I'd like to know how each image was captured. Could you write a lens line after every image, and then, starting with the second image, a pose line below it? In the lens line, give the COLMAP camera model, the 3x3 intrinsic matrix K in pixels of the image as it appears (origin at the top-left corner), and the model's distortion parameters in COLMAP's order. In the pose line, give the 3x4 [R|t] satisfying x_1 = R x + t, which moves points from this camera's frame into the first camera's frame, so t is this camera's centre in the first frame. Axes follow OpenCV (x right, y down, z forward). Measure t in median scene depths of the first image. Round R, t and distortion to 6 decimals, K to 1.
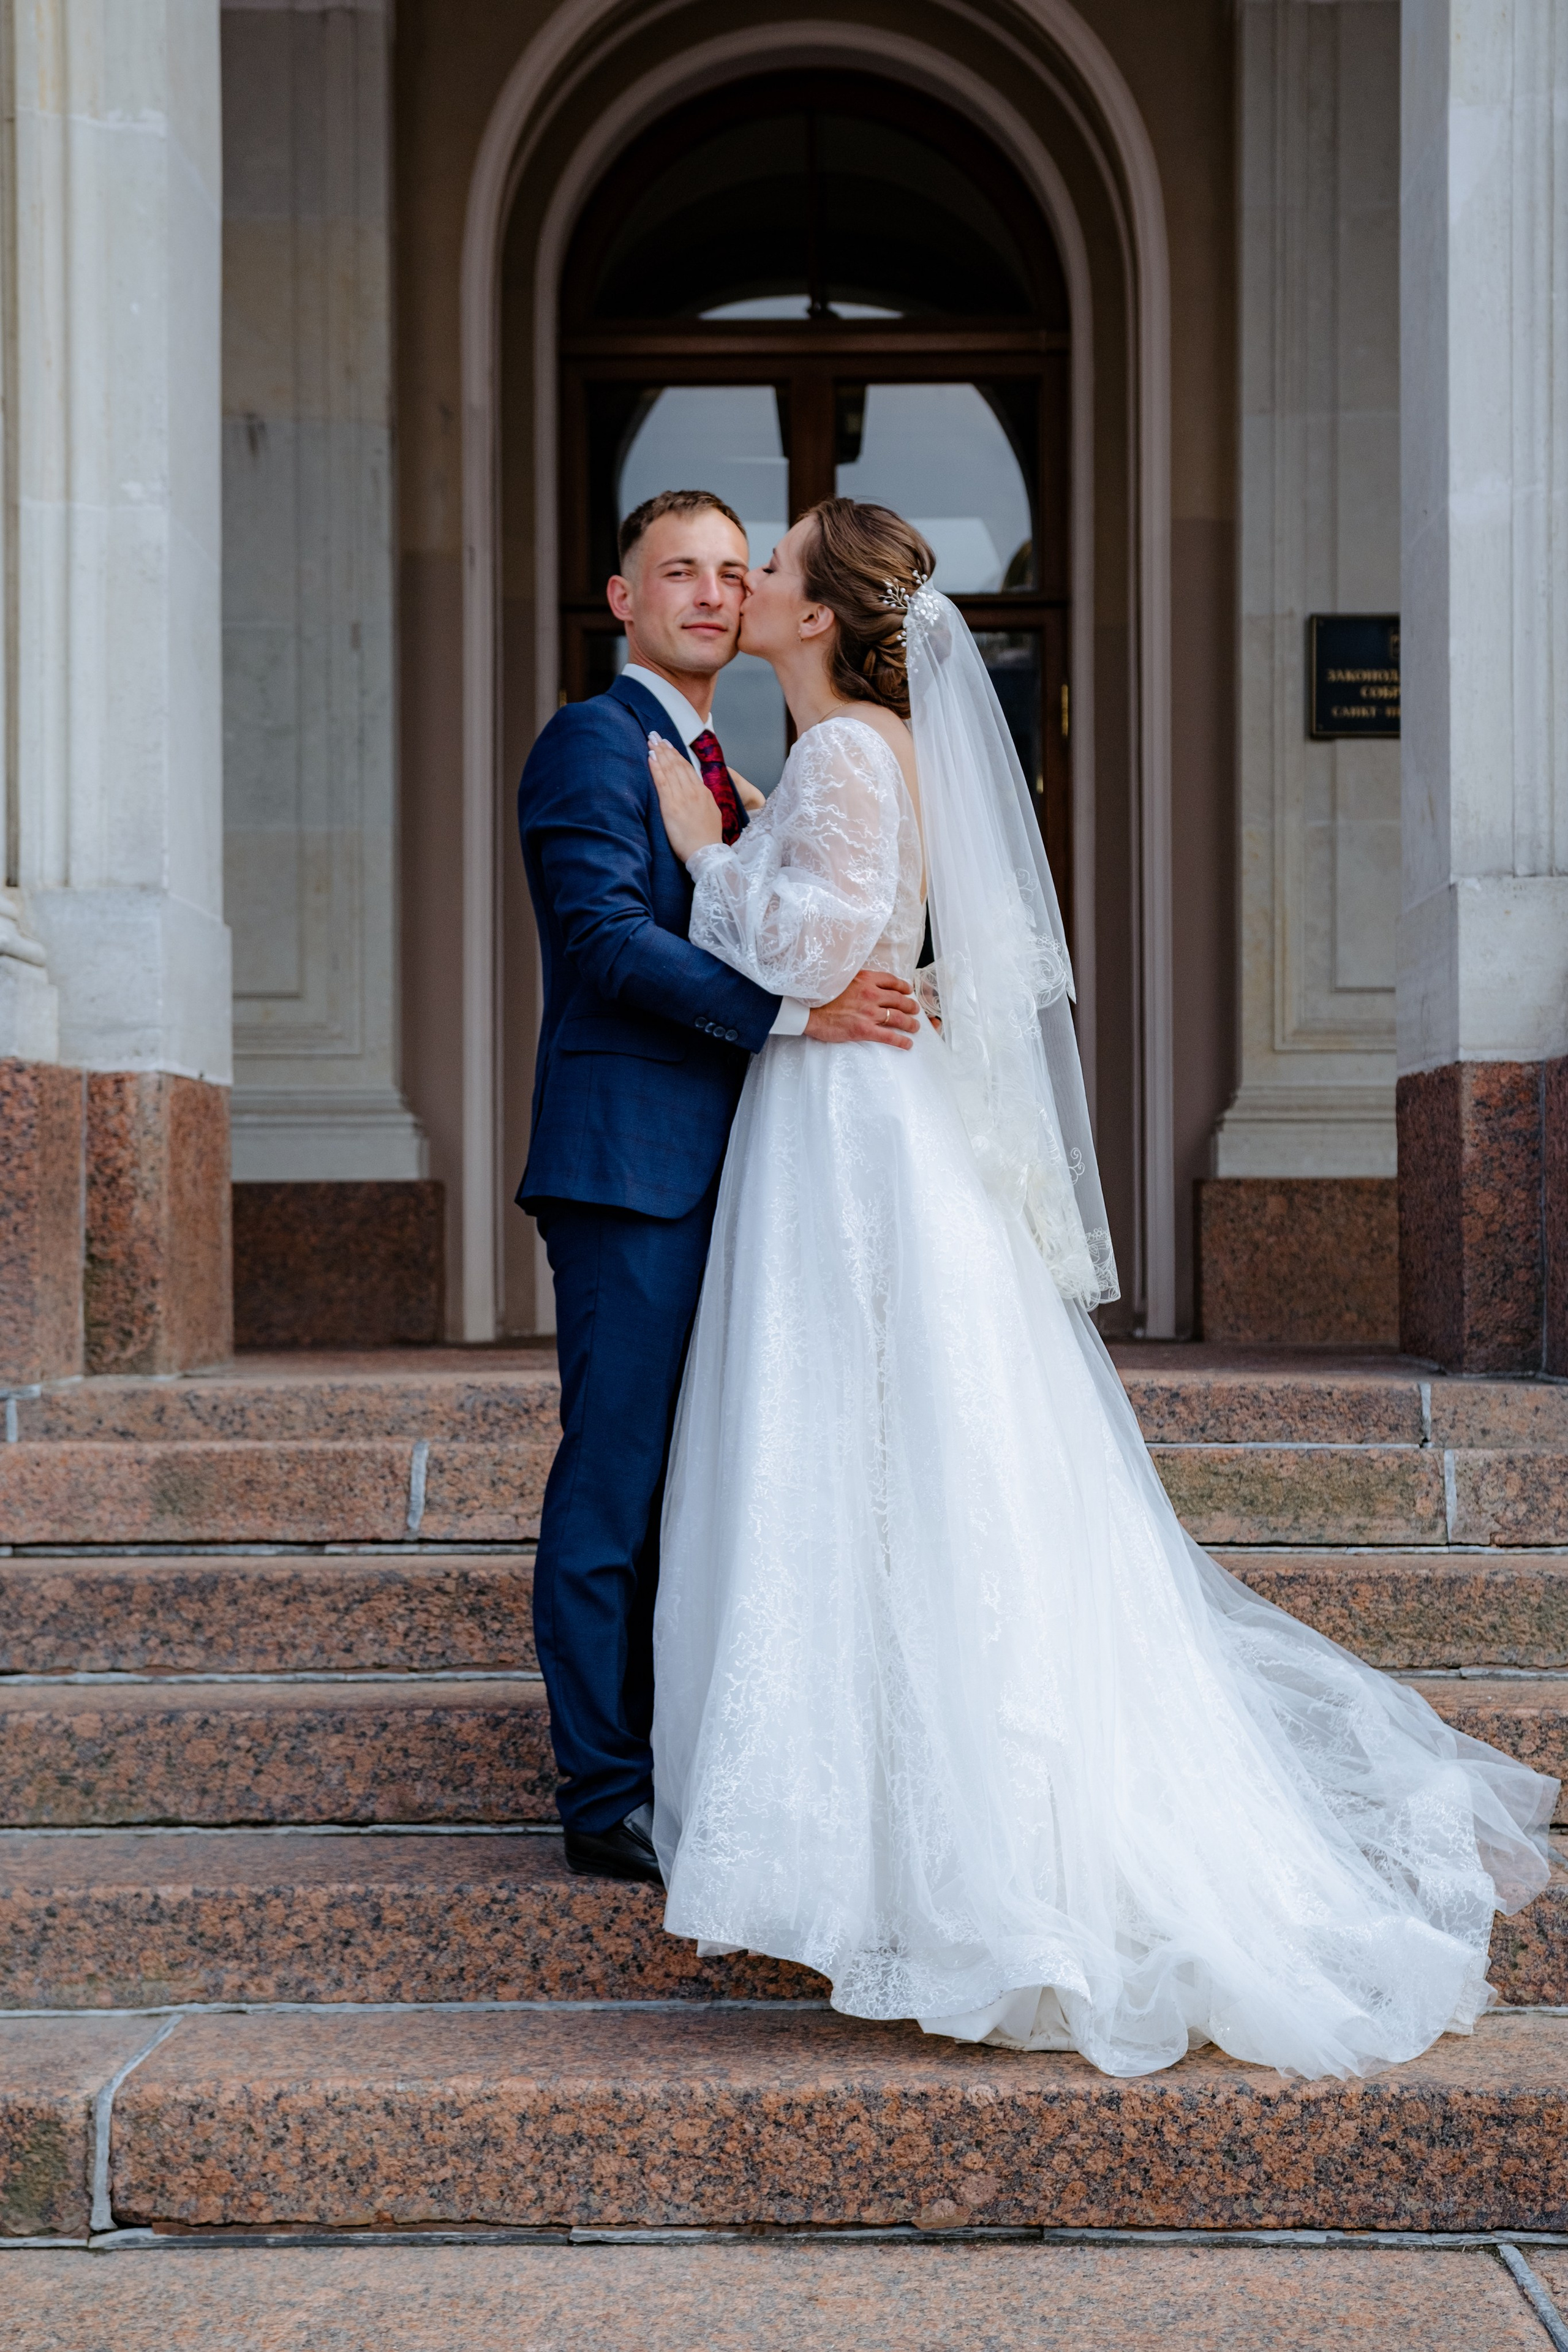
lens RADIAL K [[3472.8, 0, 800.9], [0, 3472.8, 1177.7], [0, 0, 1]] dist [0.097433, 0.132494]
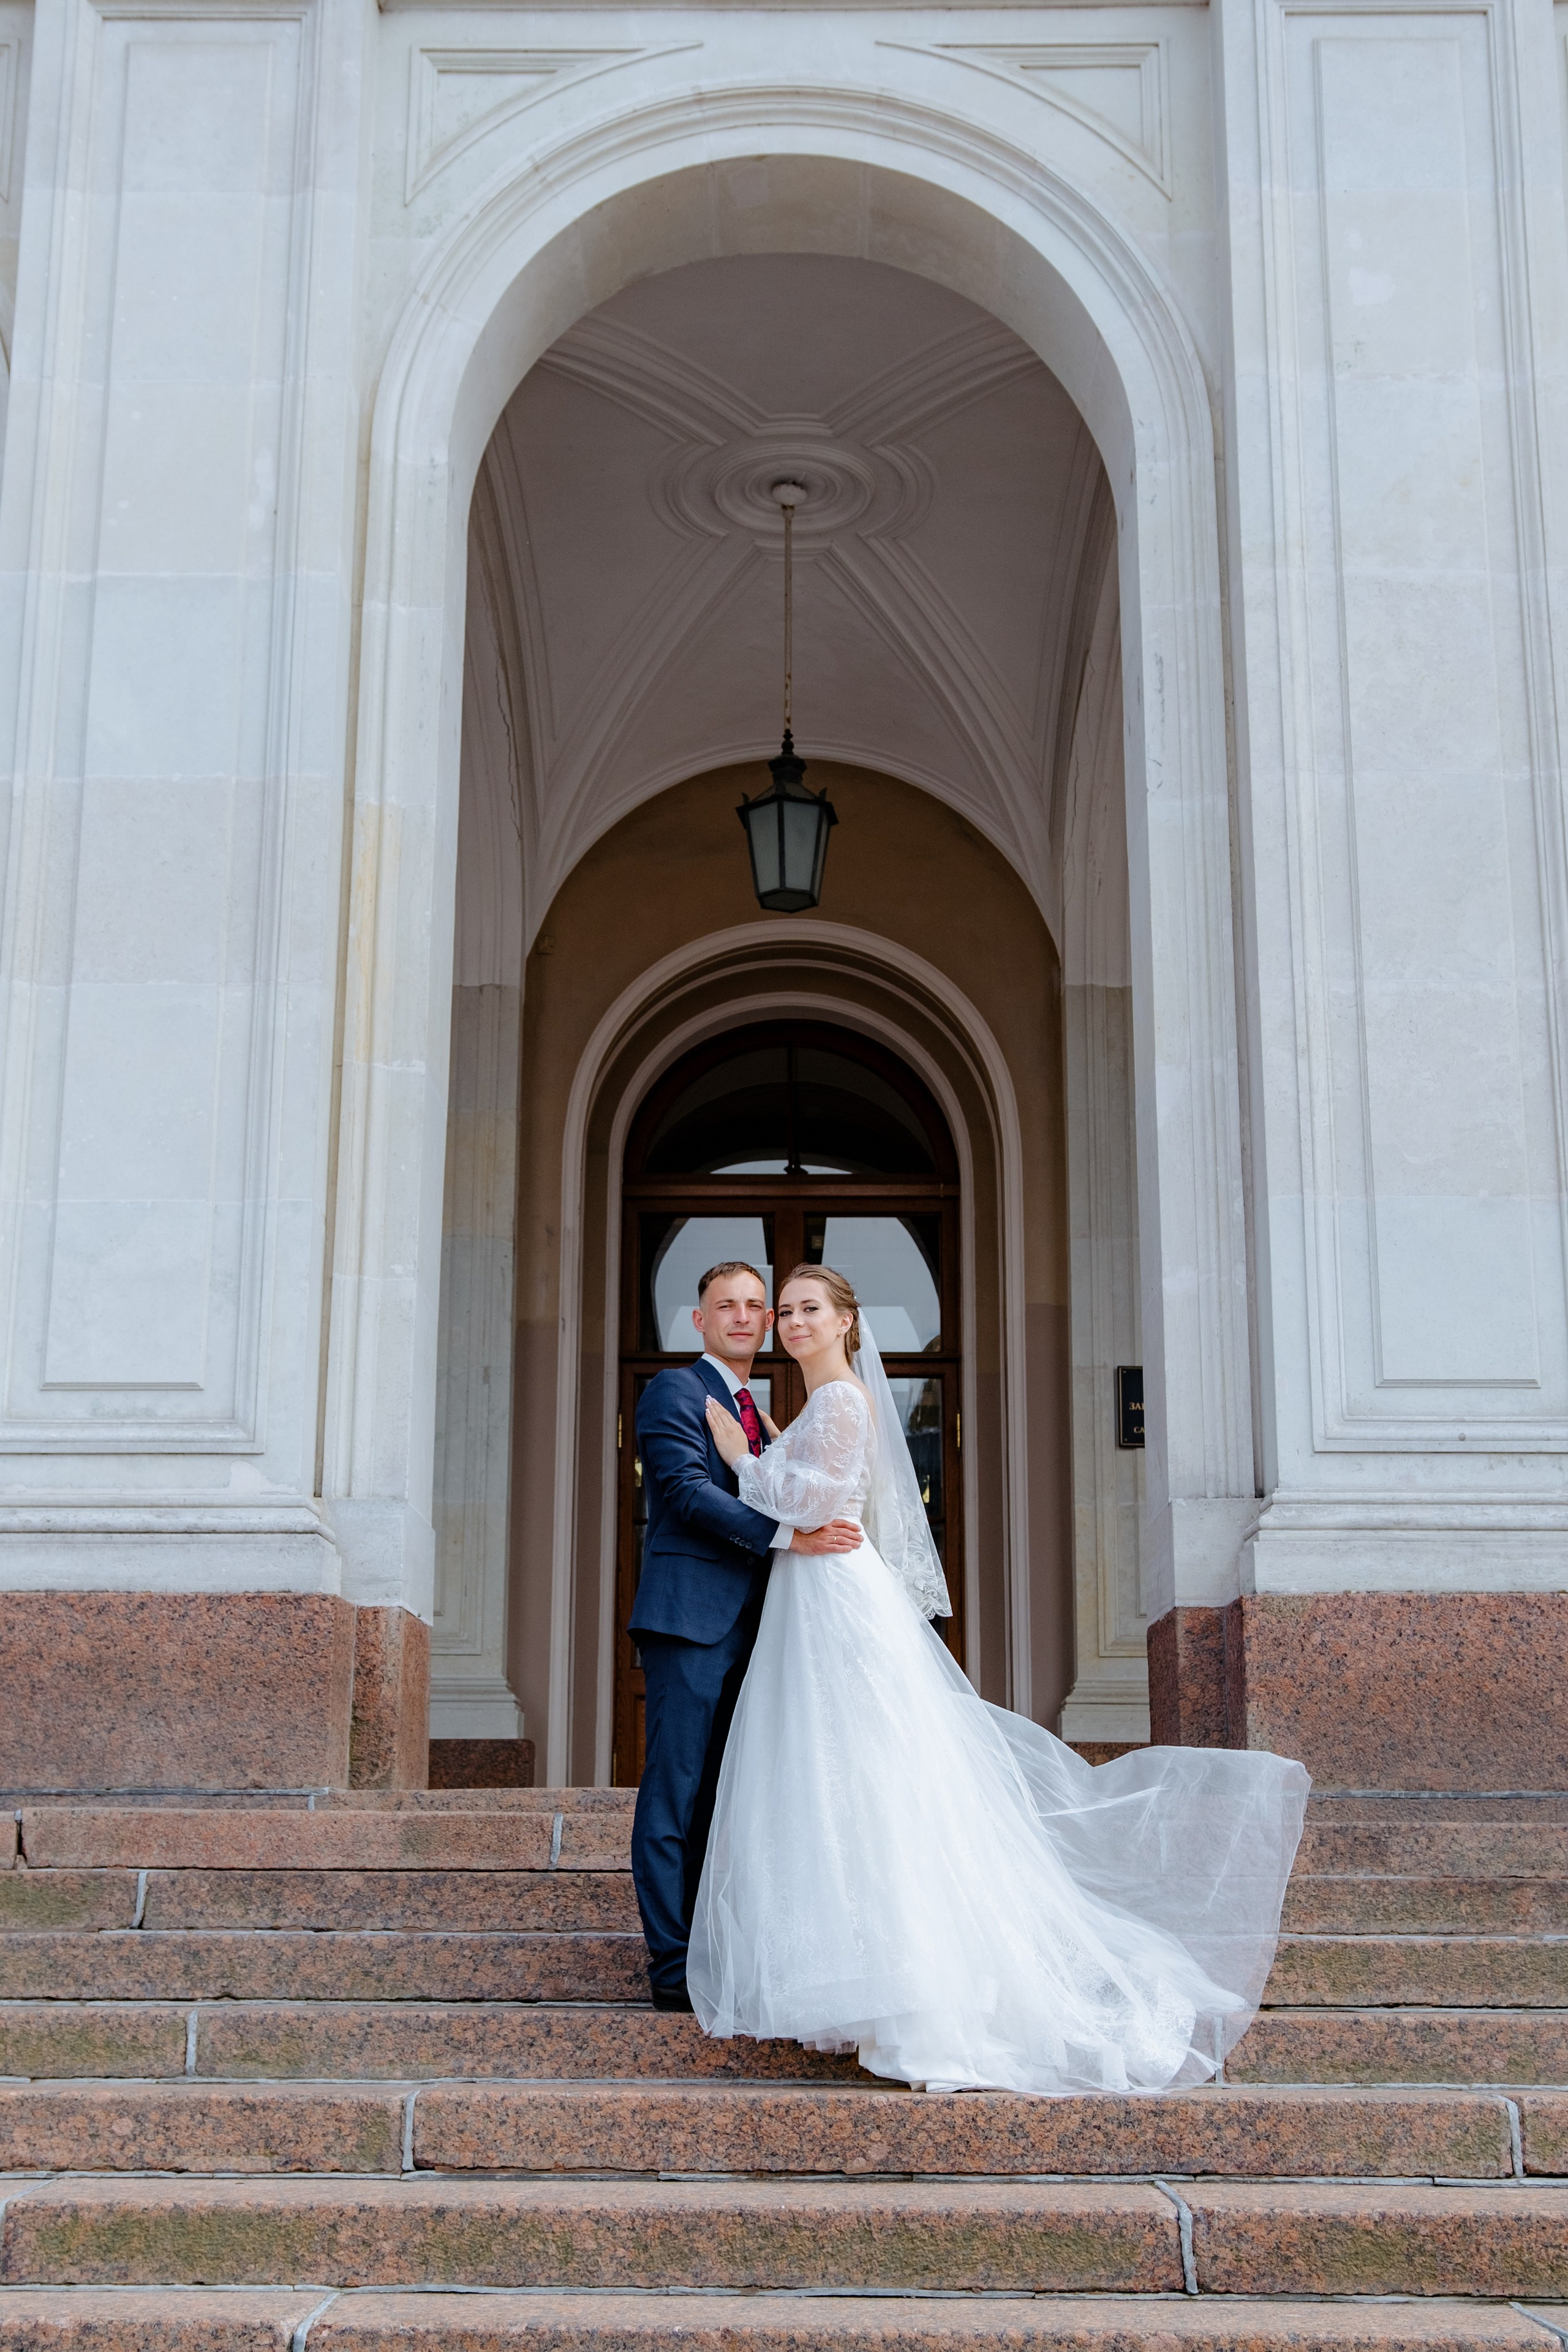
lens RADIAL K [[3240.9, 0, 783.4], [0, 3240.9, 1176.5], [0, 0, 1]] dist [0.001581, 0.005352]
pose [[0.999953, 0.008924, 0.003906, -0.008945], [-0.007739, 0.971278, -0.237821, 0.158881], [-0.005916, 0.237779, 0.971301, -0.649439]]
